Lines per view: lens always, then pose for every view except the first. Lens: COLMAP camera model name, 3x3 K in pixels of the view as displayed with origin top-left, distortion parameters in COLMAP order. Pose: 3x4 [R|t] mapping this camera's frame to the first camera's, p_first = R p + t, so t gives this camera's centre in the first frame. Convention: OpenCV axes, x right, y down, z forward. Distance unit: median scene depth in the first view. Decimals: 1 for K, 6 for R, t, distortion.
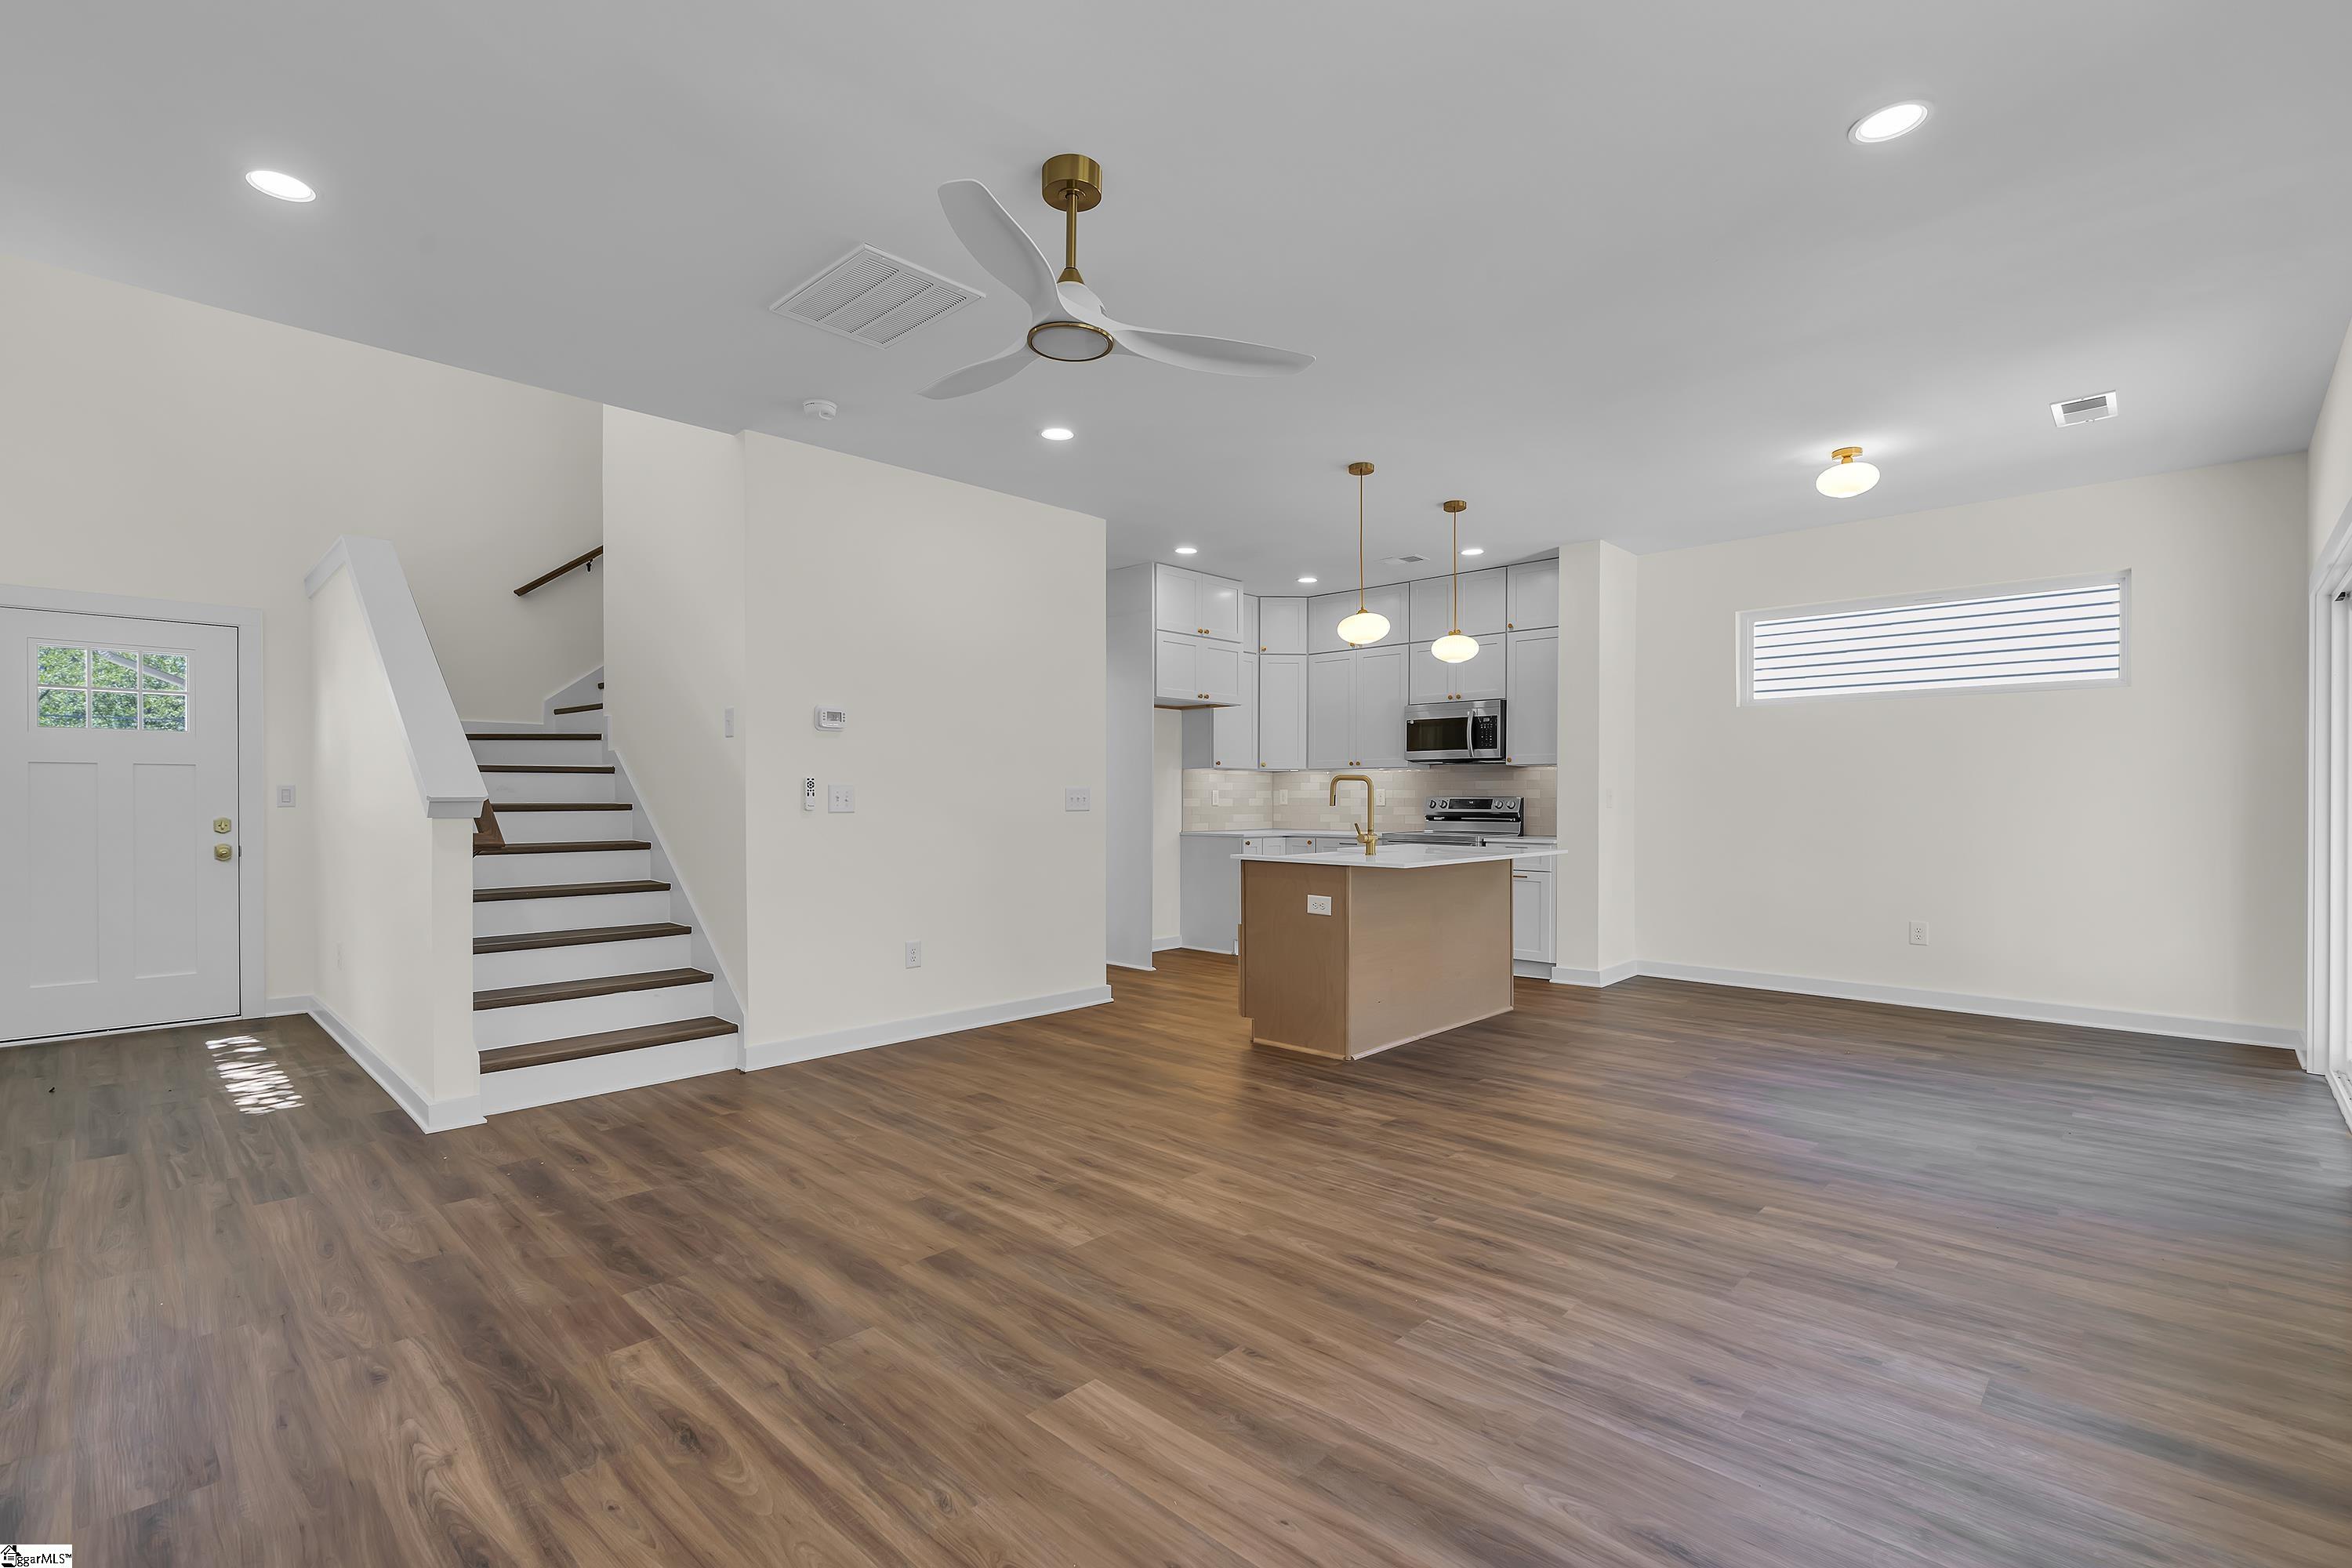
lens RADIAL K [[1055.7, 0, 1182.8], [0, 1055.7, 802.7], [0, 0, 1]] dist [-0.002724, -0.000215]
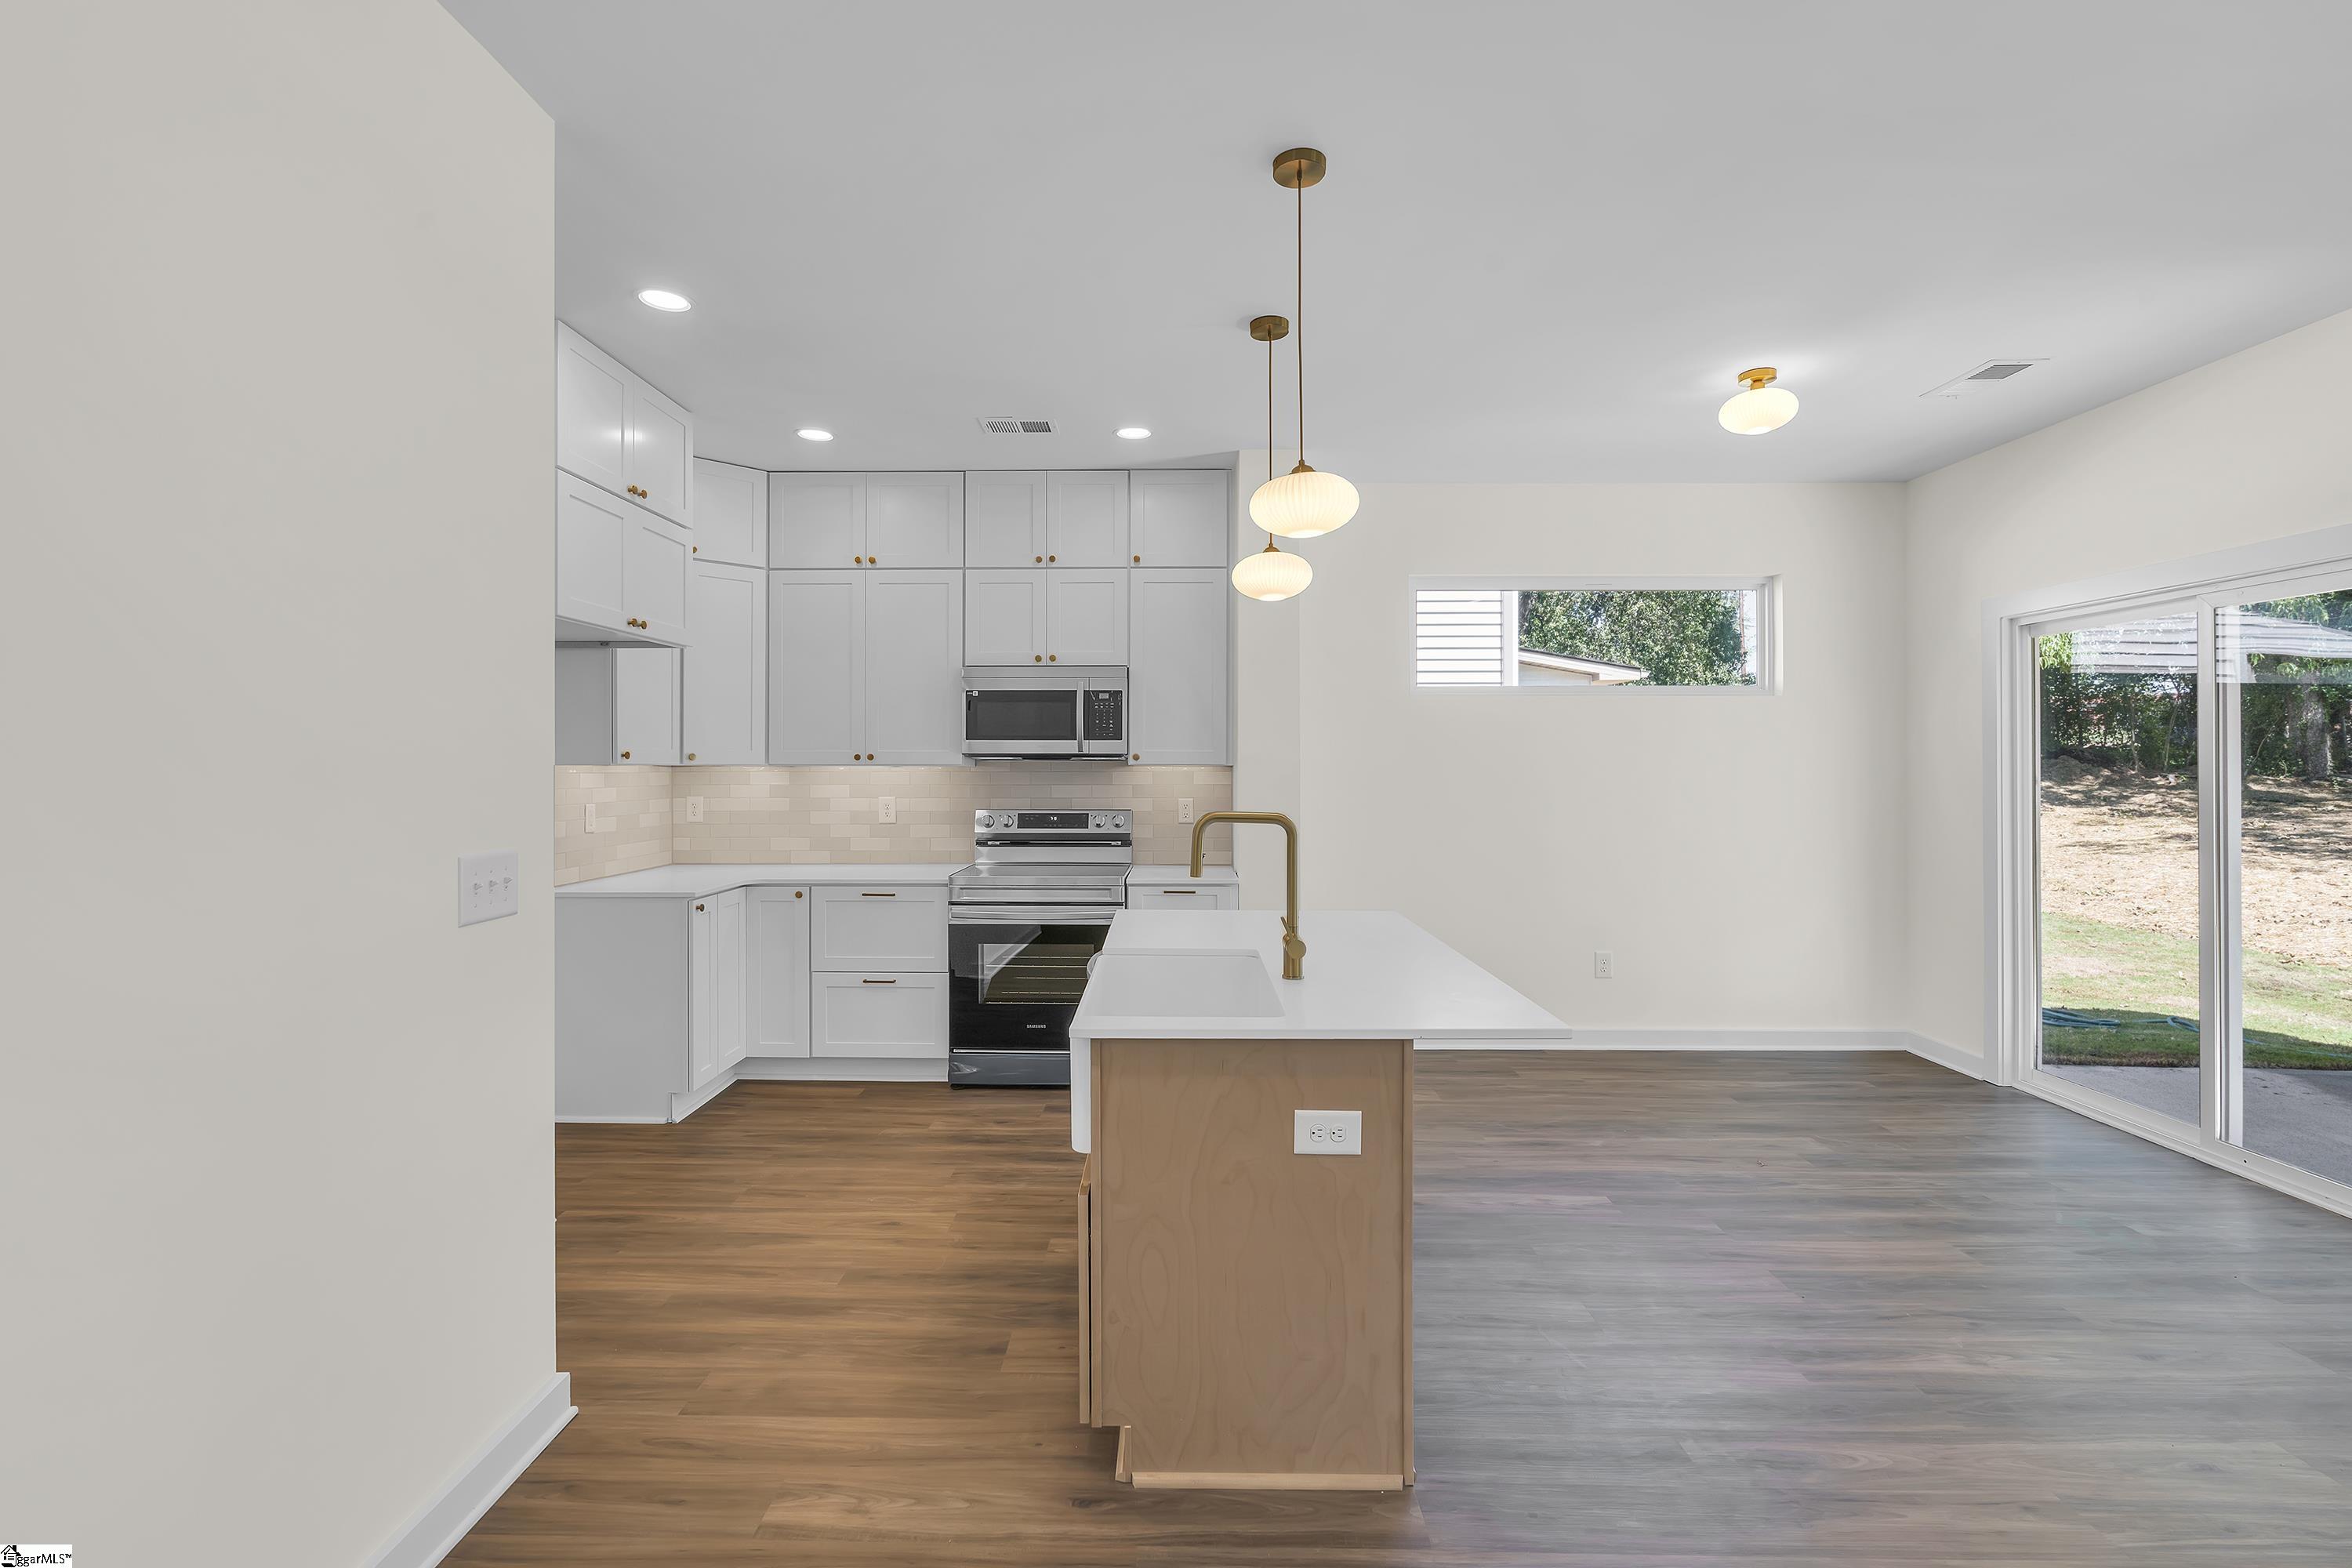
lens RADIAL K [[1074.0, 0, 1166.2], [0, 1074.0, 766.0], [0, 0, 1]] dist [-0.001321, -0.000390]
pose [[0.740103, -0.000929, 0.672493, -0.137244], [0.004622, 0.999982, -0.003704, -0.032046], [-0.672478, 0.005850, 0.740094, 0.478096]]
